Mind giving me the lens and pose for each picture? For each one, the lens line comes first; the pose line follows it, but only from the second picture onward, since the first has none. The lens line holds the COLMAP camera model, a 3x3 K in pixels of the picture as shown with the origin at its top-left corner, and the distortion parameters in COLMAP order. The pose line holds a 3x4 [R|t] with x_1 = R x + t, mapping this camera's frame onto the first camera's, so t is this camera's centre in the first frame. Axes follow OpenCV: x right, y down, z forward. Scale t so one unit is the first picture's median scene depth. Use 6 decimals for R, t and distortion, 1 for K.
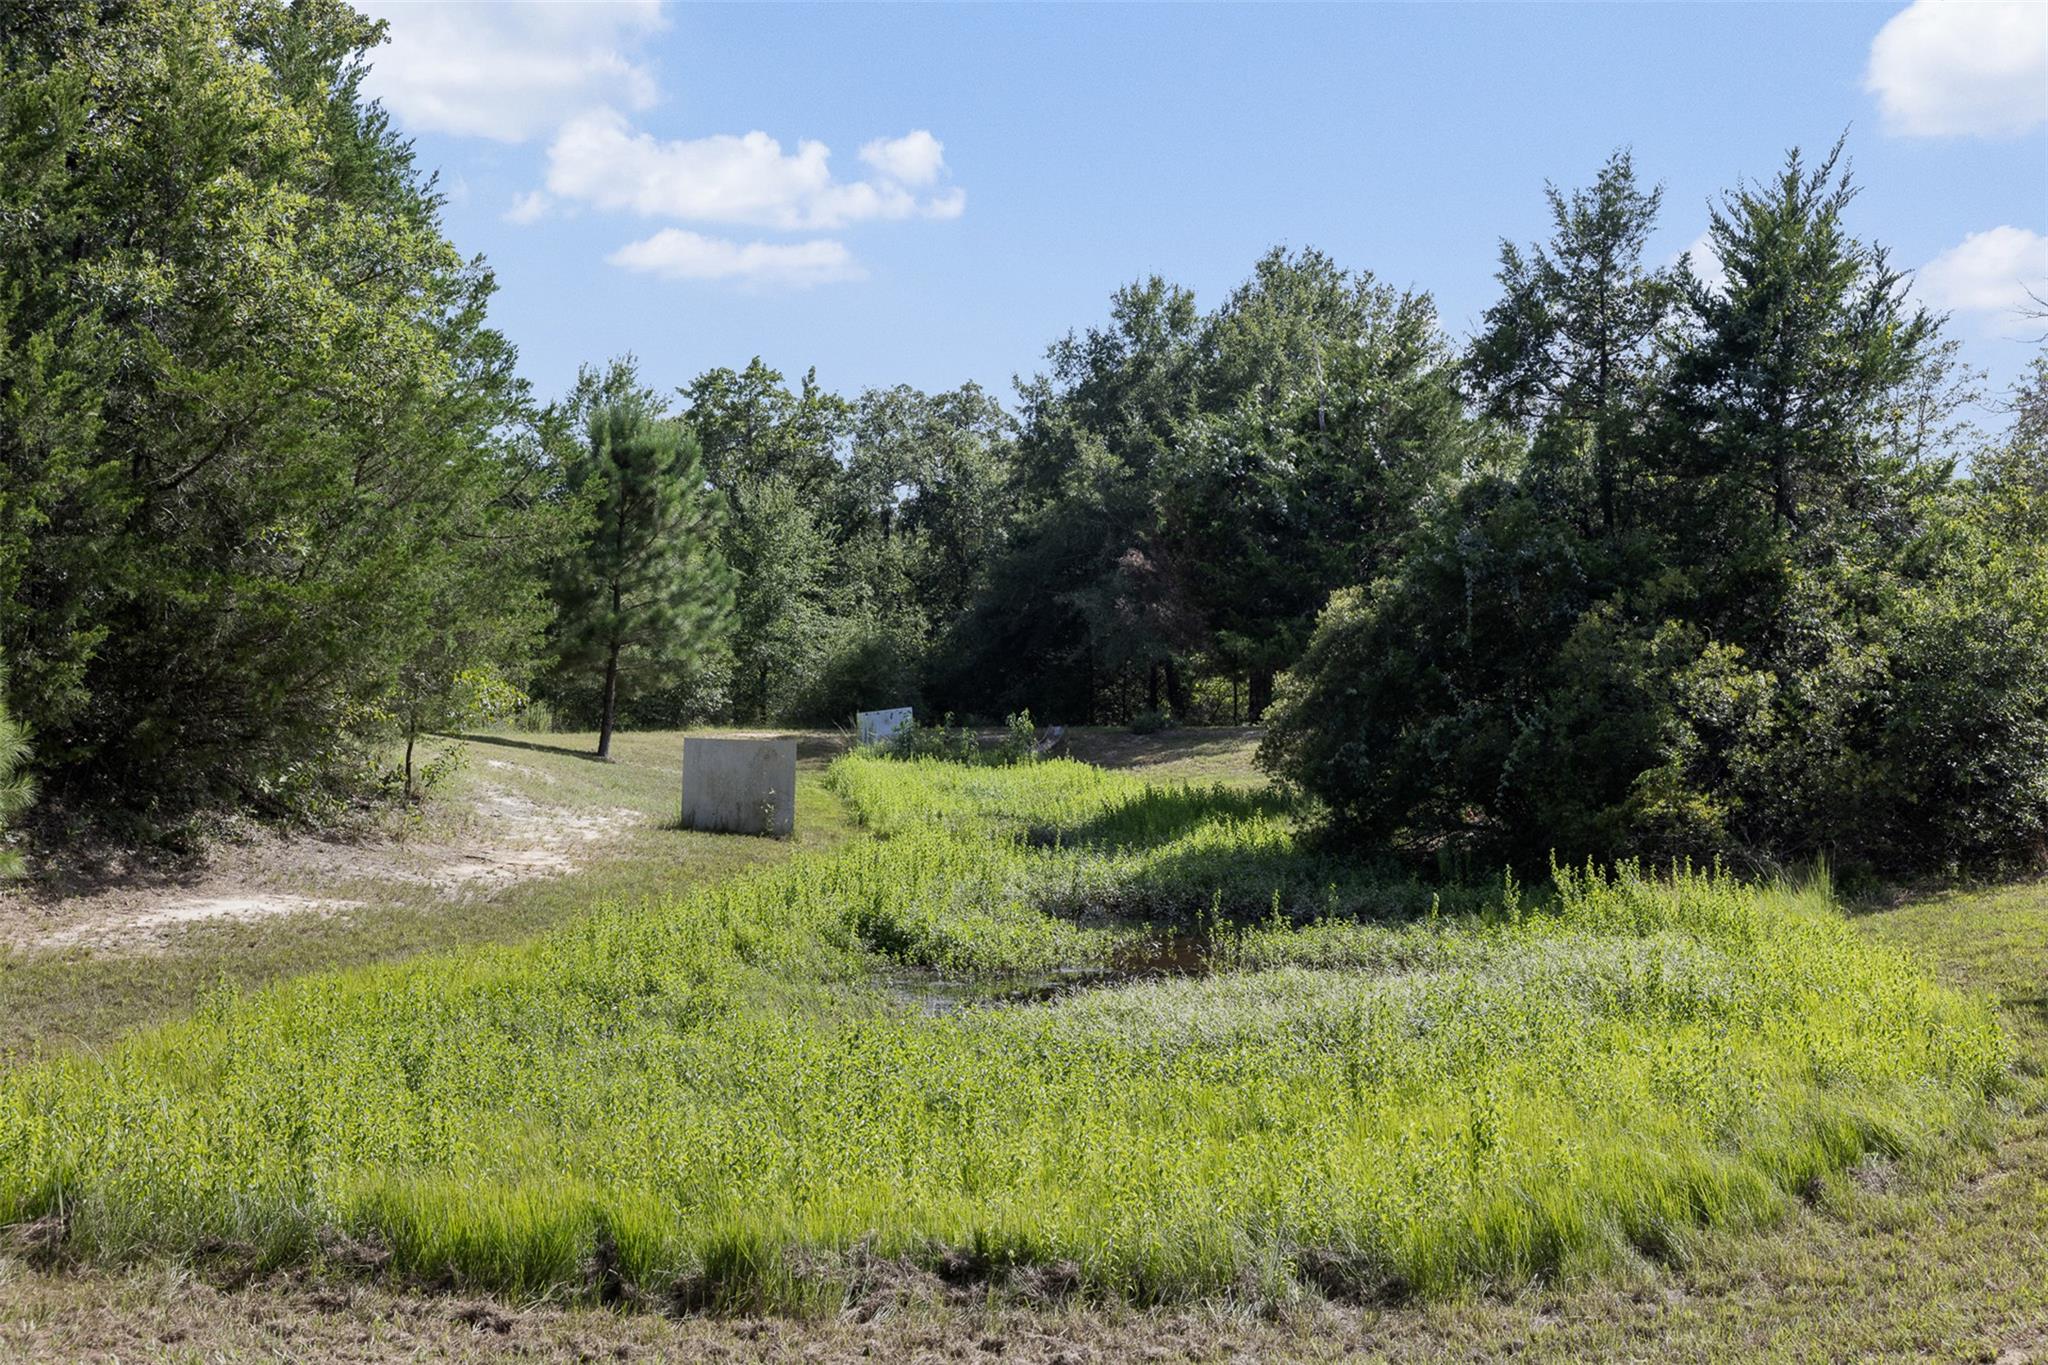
lens RADIAL K [[2618.6, 0, 1024.0], [0, 2618.6, 682.5], [0, 0, 1]] dist [0.011777, 0.034585]
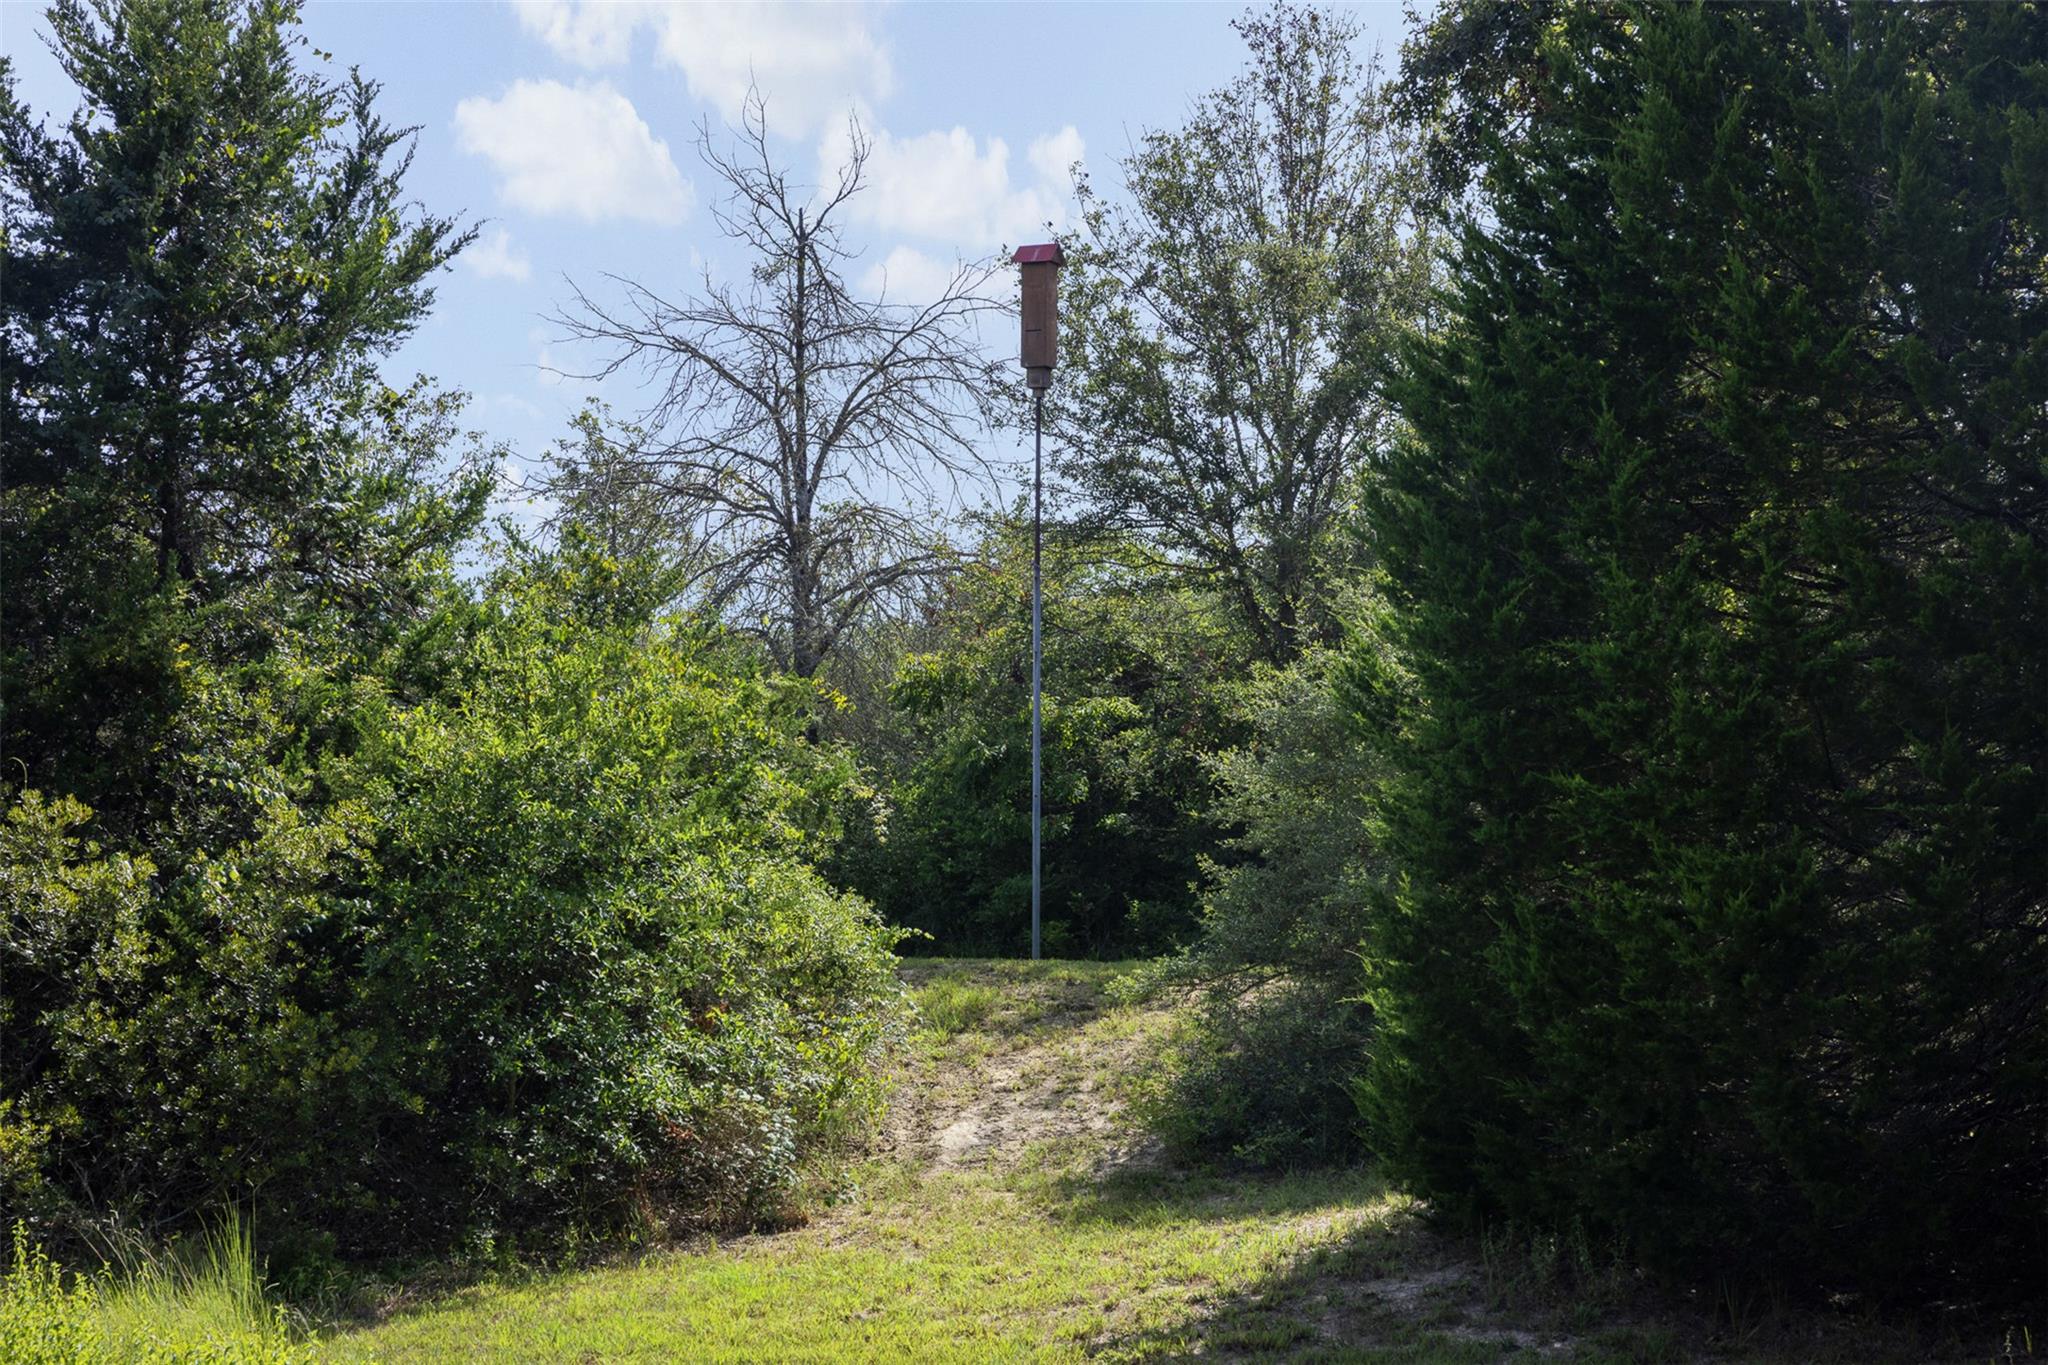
lens RADIAL K [[3634.3, 0, 1024.0], [0, 3634.3, 682.5], [0, 0, 1]] dist [0.003032, 0.107875]
pose [[0.870354, 0.051947, 0.489678, 0.090562], [0.001862, 0.994066, -0.108764, 0.038745], [-0.492422, 0.095575, 0.865093, 0.318003]]
